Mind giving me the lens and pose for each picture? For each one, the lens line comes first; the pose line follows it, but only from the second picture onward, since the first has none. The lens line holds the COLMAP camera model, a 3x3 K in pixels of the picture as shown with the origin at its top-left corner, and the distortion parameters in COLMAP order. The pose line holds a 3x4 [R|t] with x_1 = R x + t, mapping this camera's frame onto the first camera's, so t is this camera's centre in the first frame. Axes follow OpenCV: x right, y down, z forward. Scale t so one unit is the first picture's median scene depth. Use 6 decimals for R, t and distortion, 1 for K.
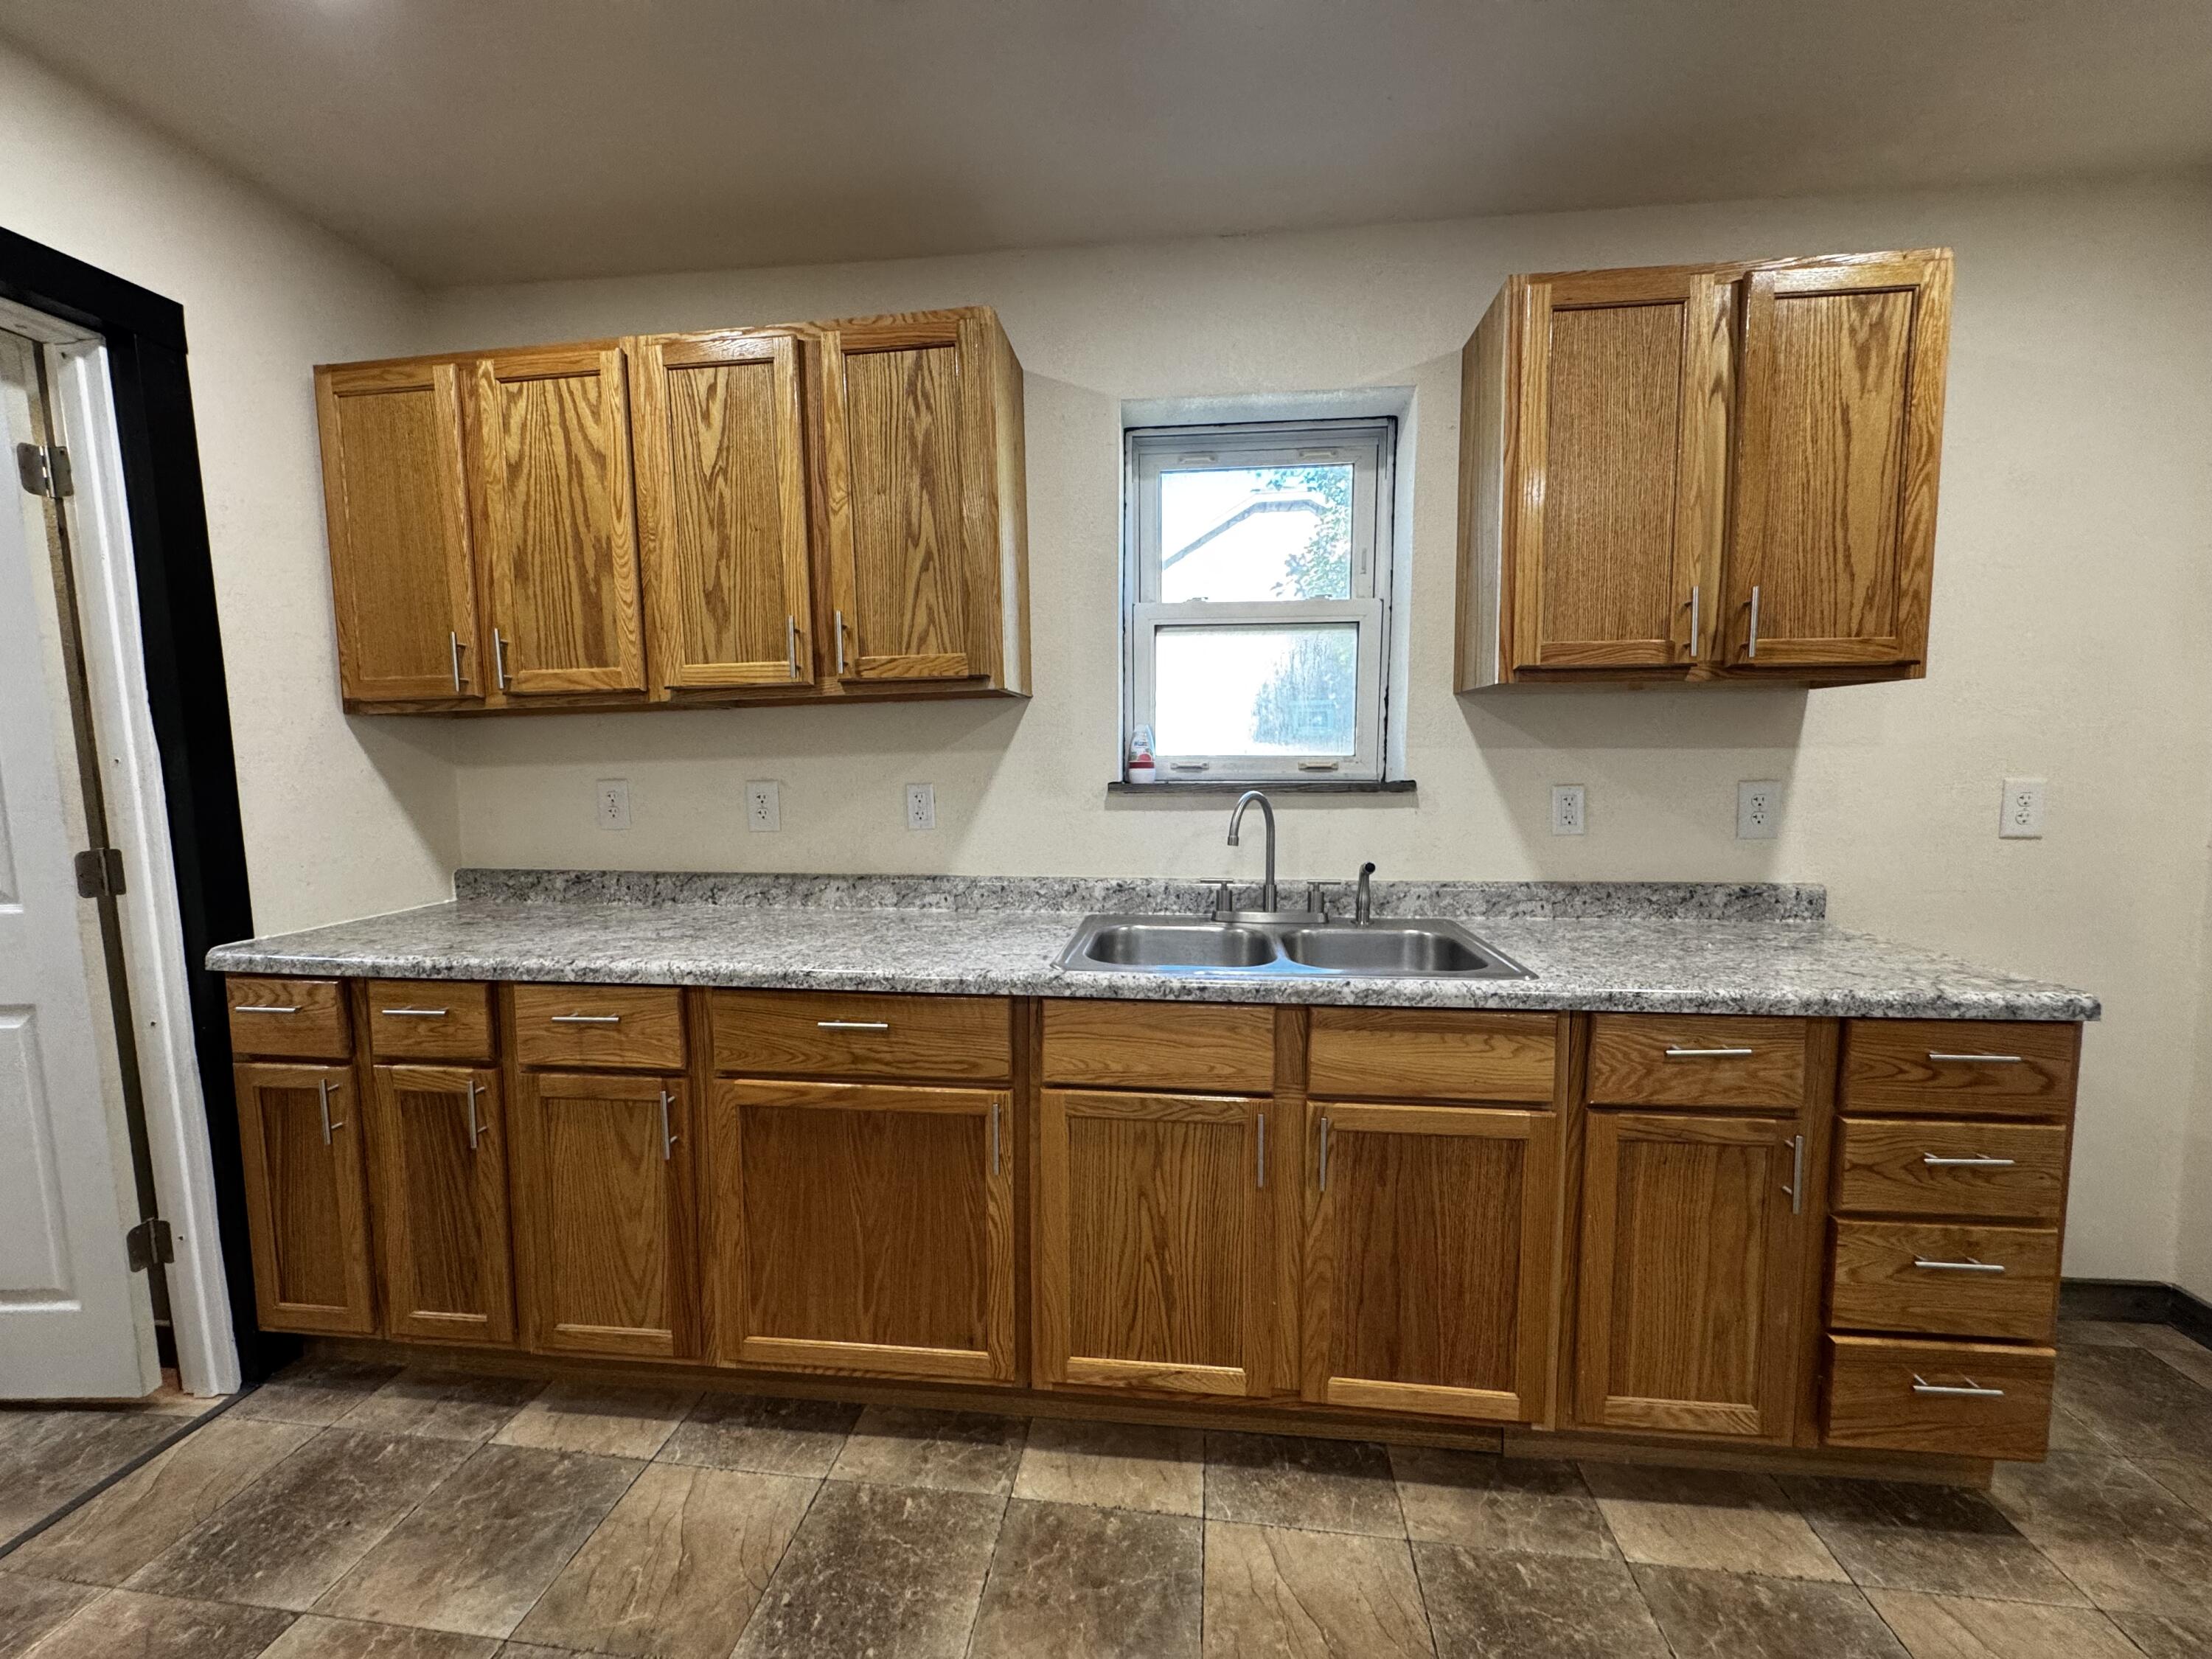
lens RADIAL K [[887.1, 0, 1104.2], [0, 887.1, 825.2], [0, 0, 1]] dist [-0.002349, 0.000904]
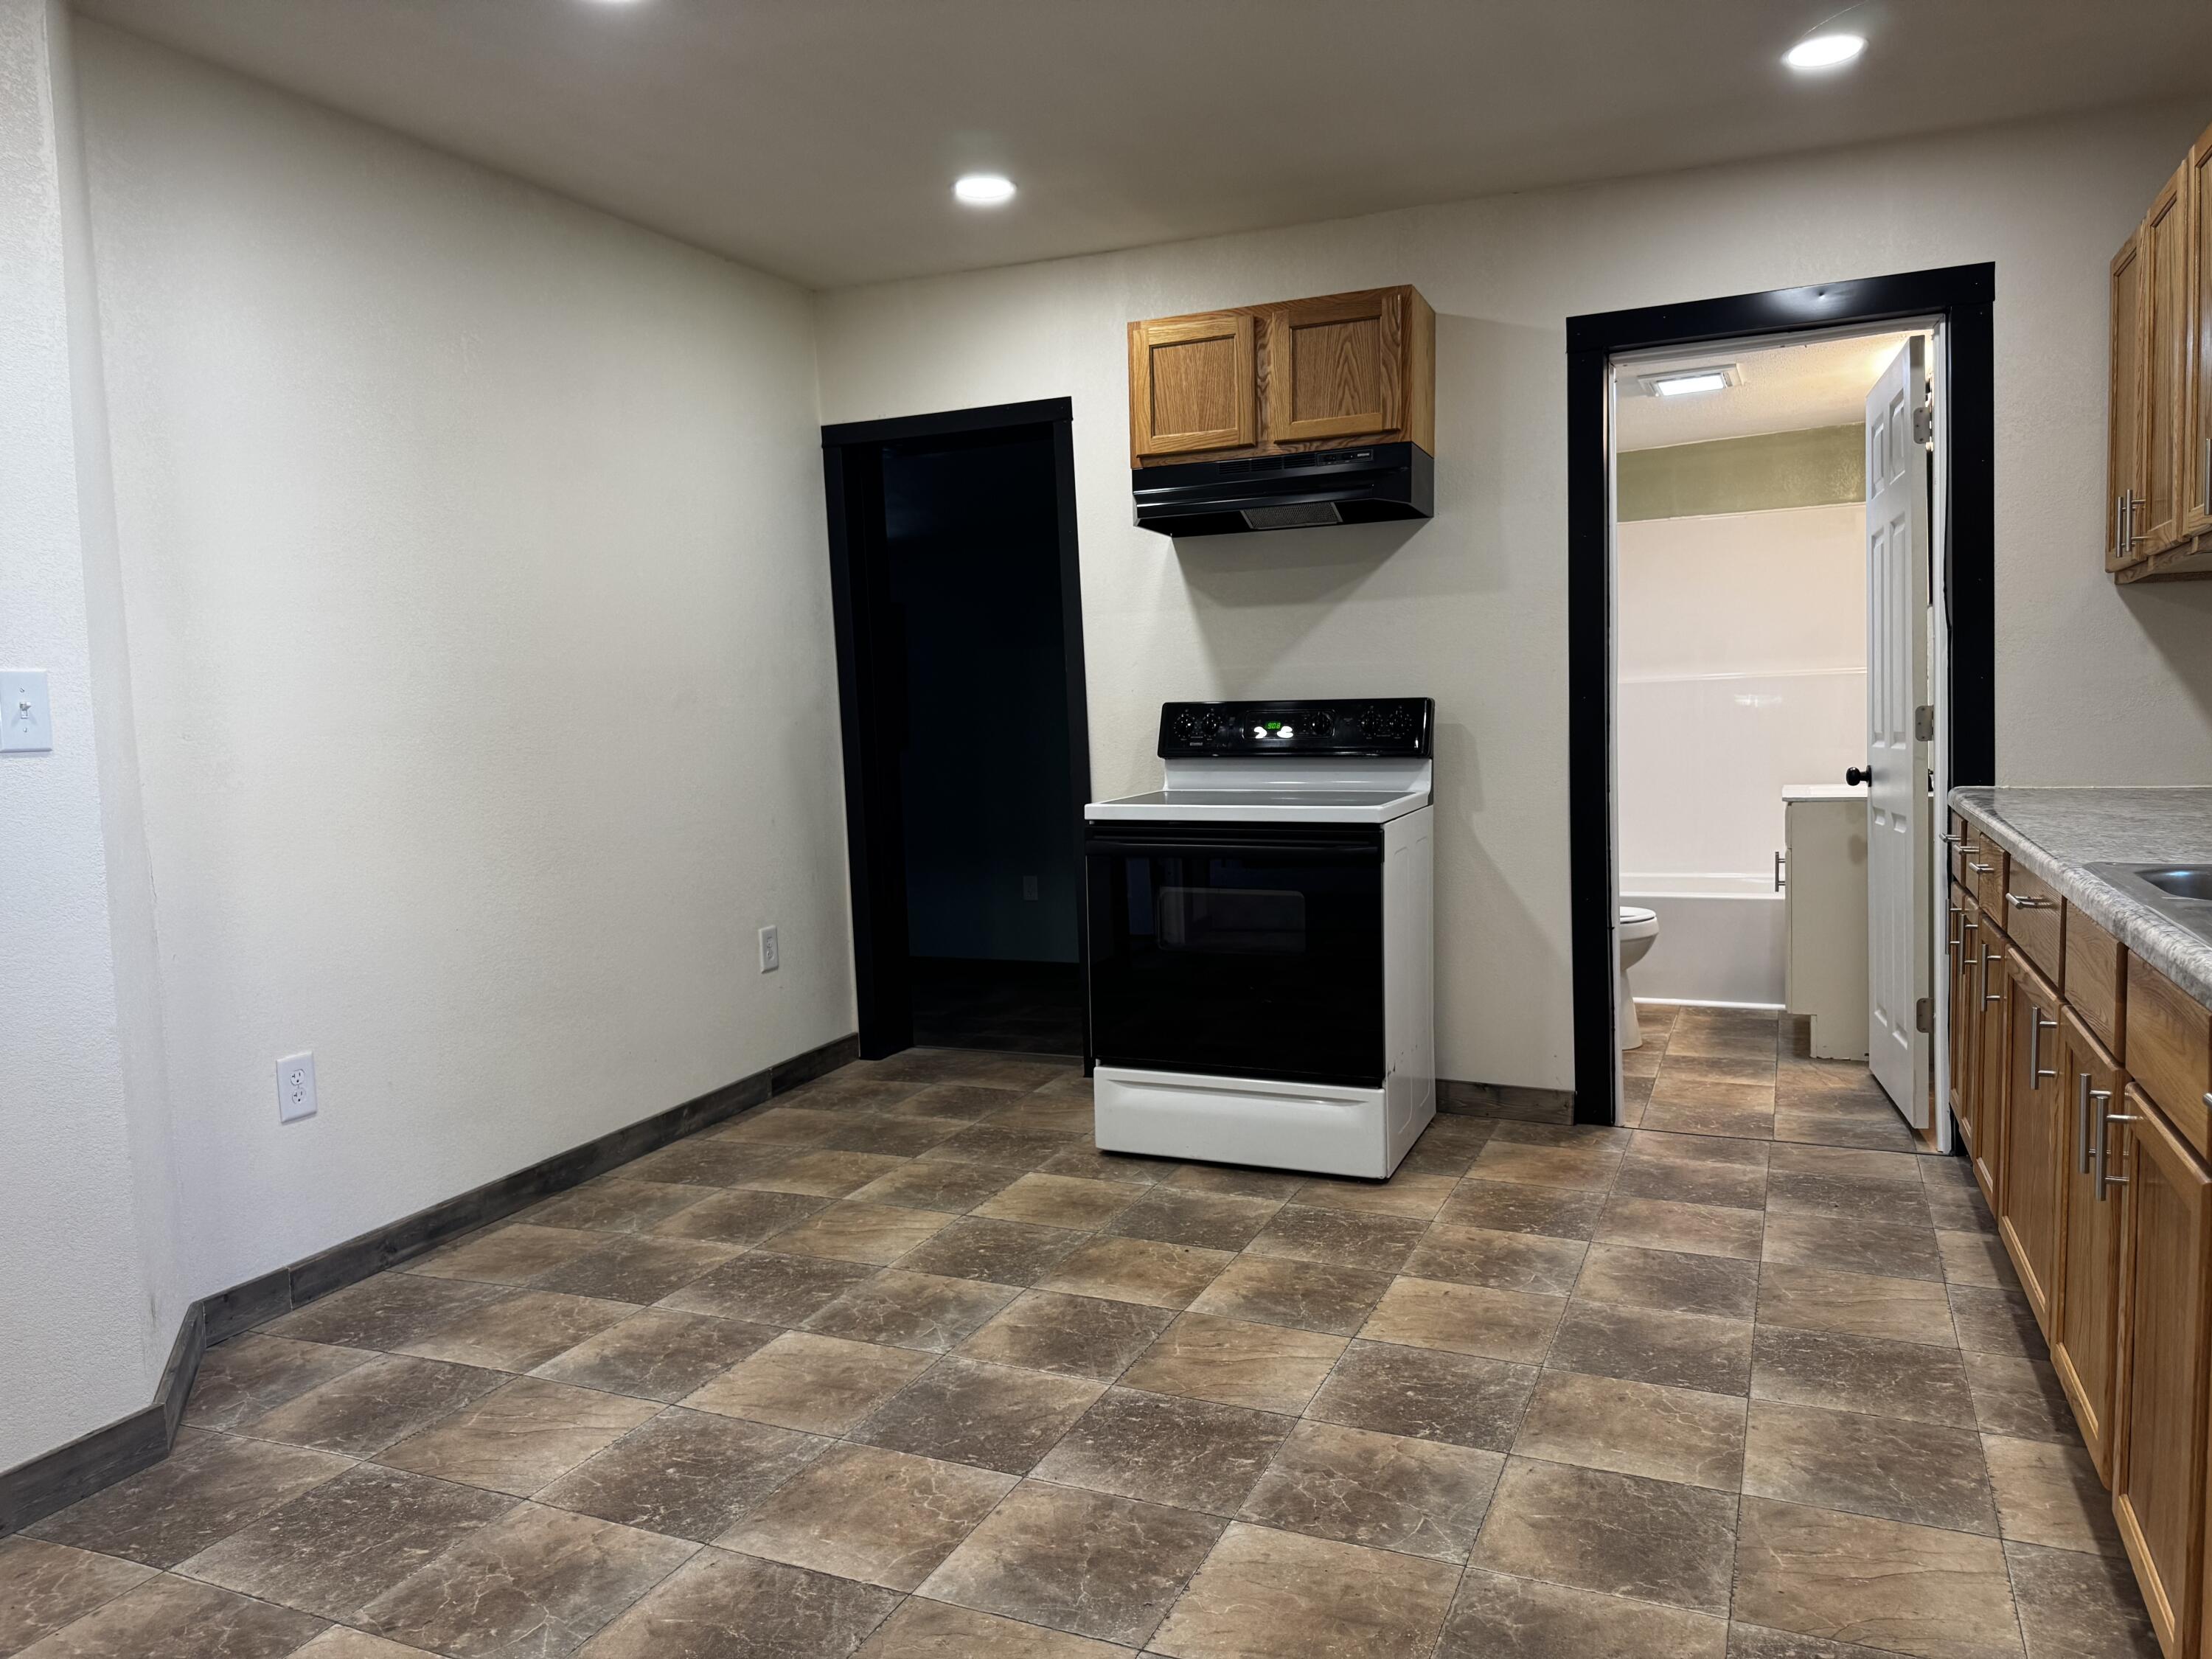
lens RADIAL K [[1557.3, 0, 1114.8], [0, 1557.3, 825.9], [0, 0, 1]] dist [0.071429, -0.103423]
pose [[-0.286294, 0.088766, -0.954021, 1.474851], [-0.044127, 0.993421, 0.105675, 0.010353], [0.957125, 0.072352, -0.280494, 0.508143]]
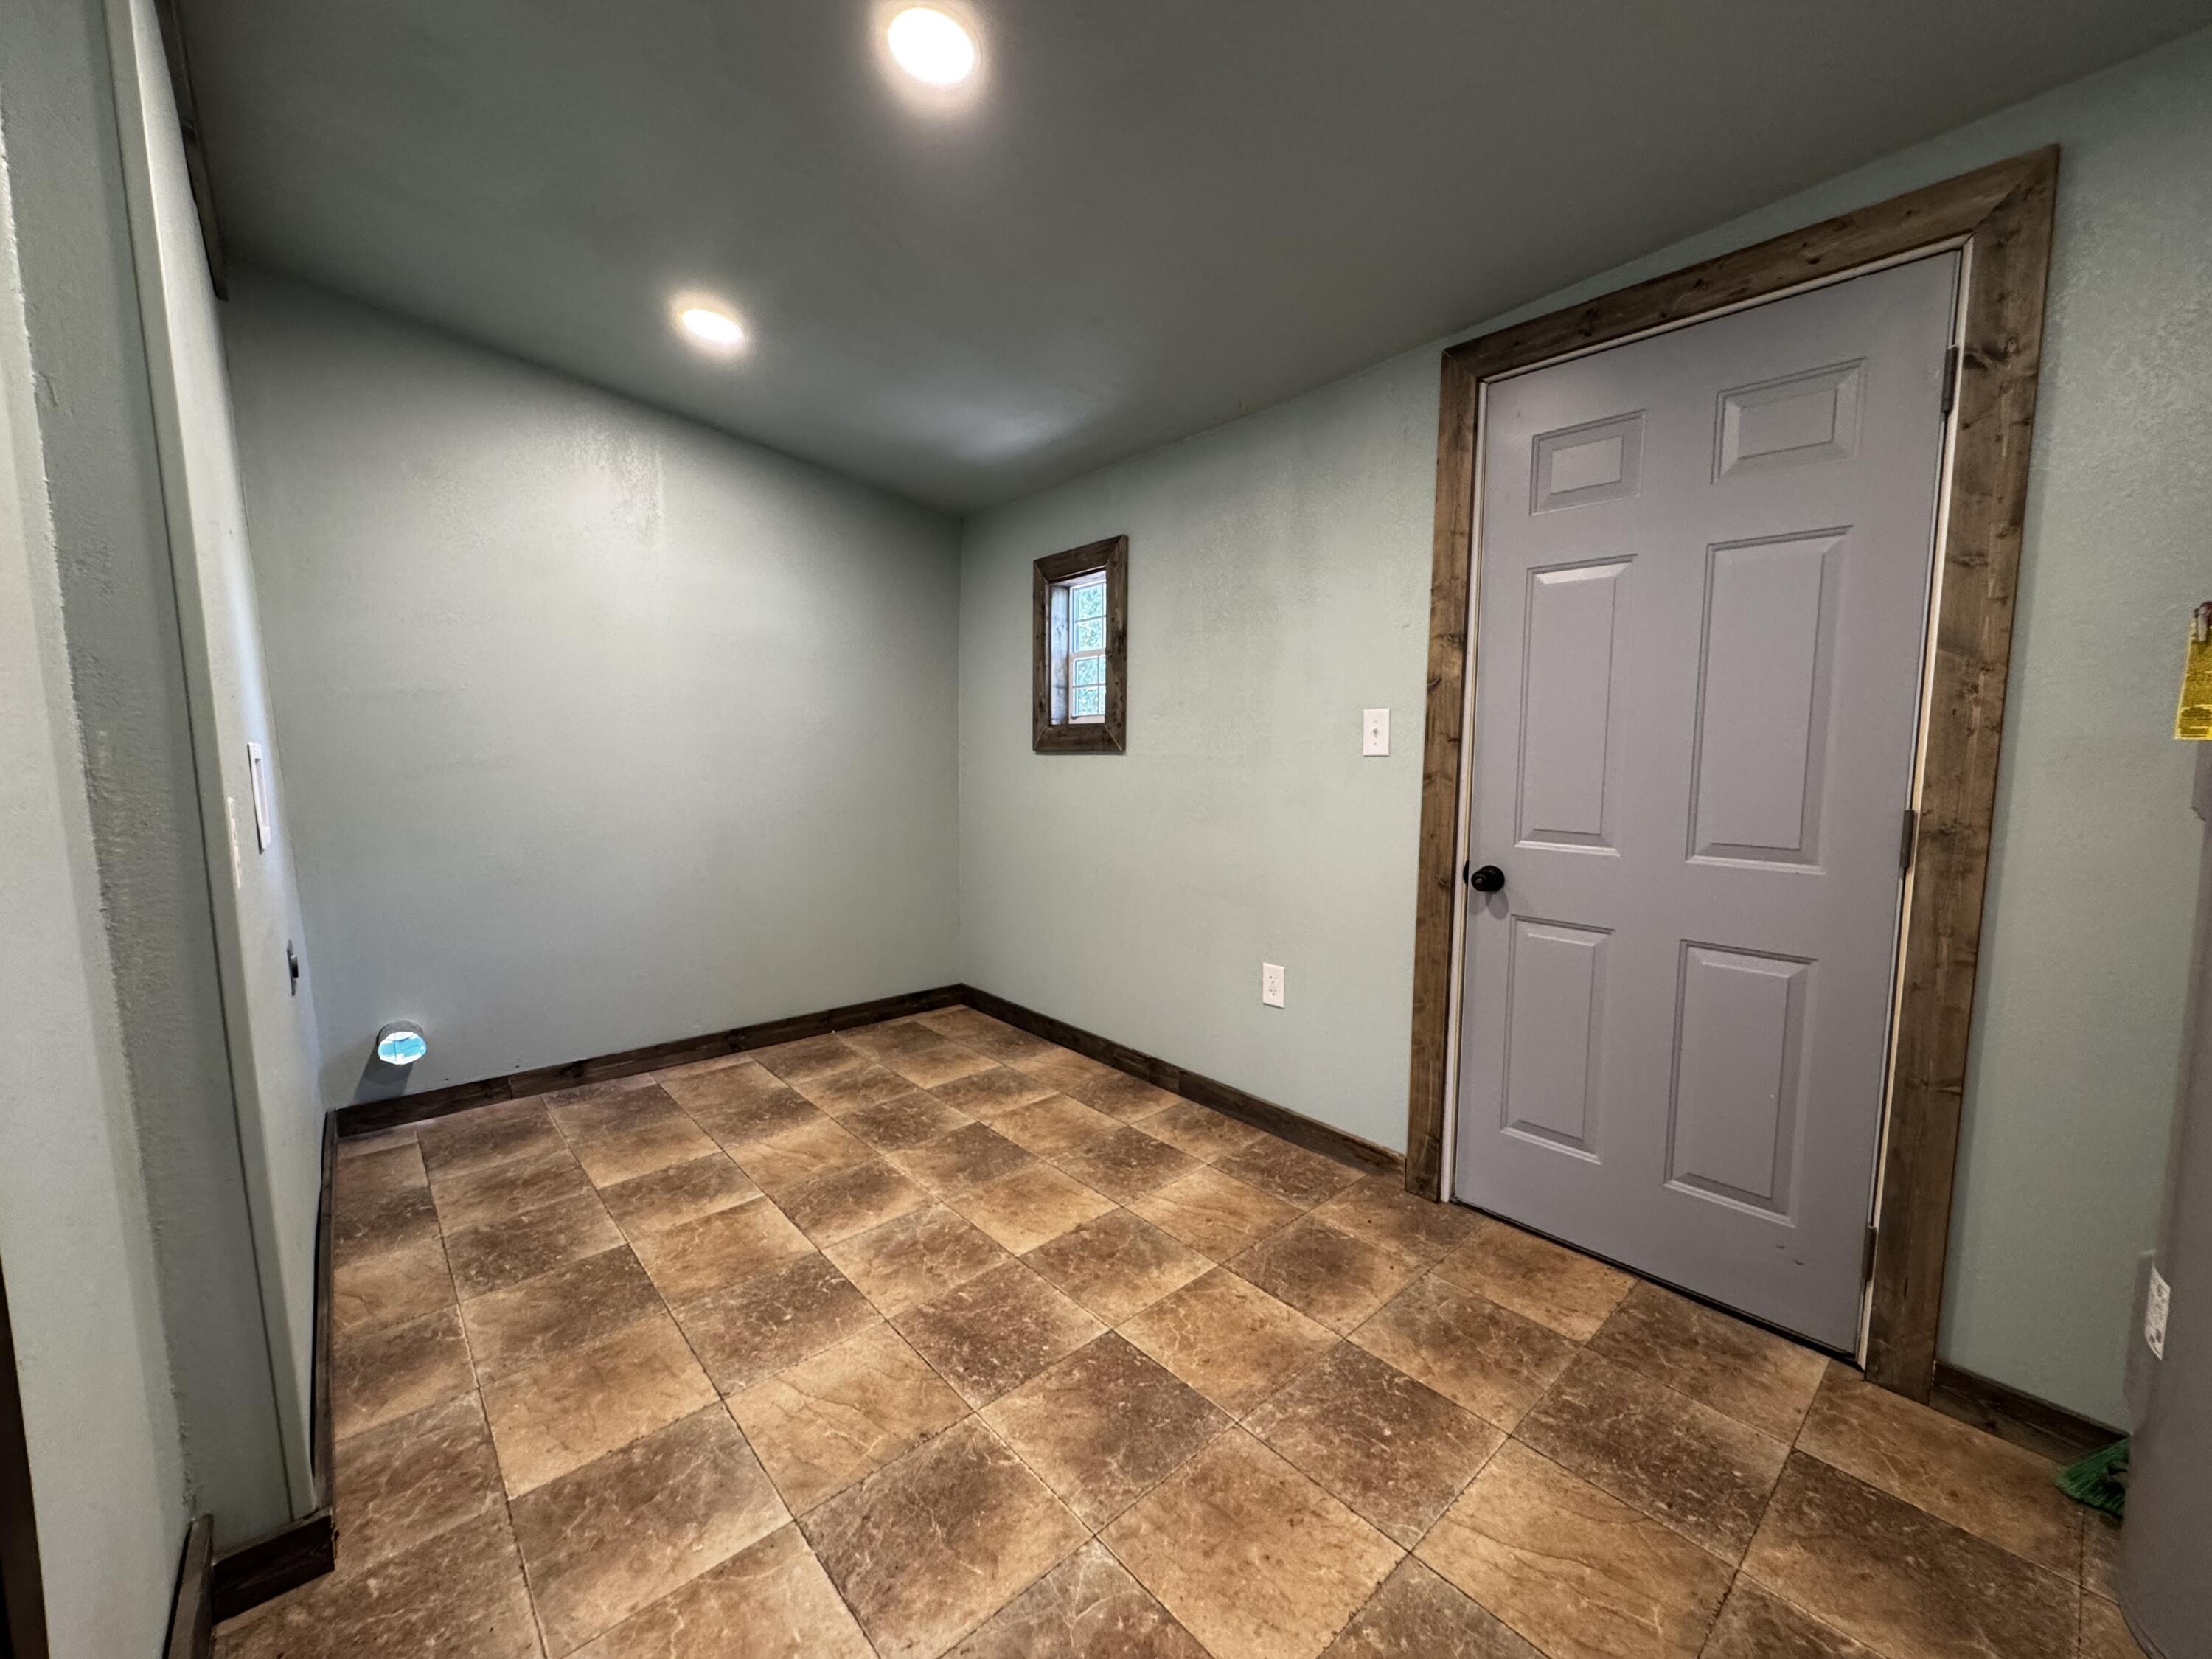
lens RADIAL K [[888.5, 0, 1106.0], [0, 888.5, 829.5], [0, 0, 1]] dist [-0.002633, -0.000316]
pose [[0.661739, -0.086494, 0.744728, -0.559913], [0.057575, 0.996252, 0.064546, 0.071822], [-0.747520, 0.000165, 0.664239, -0.636874]]
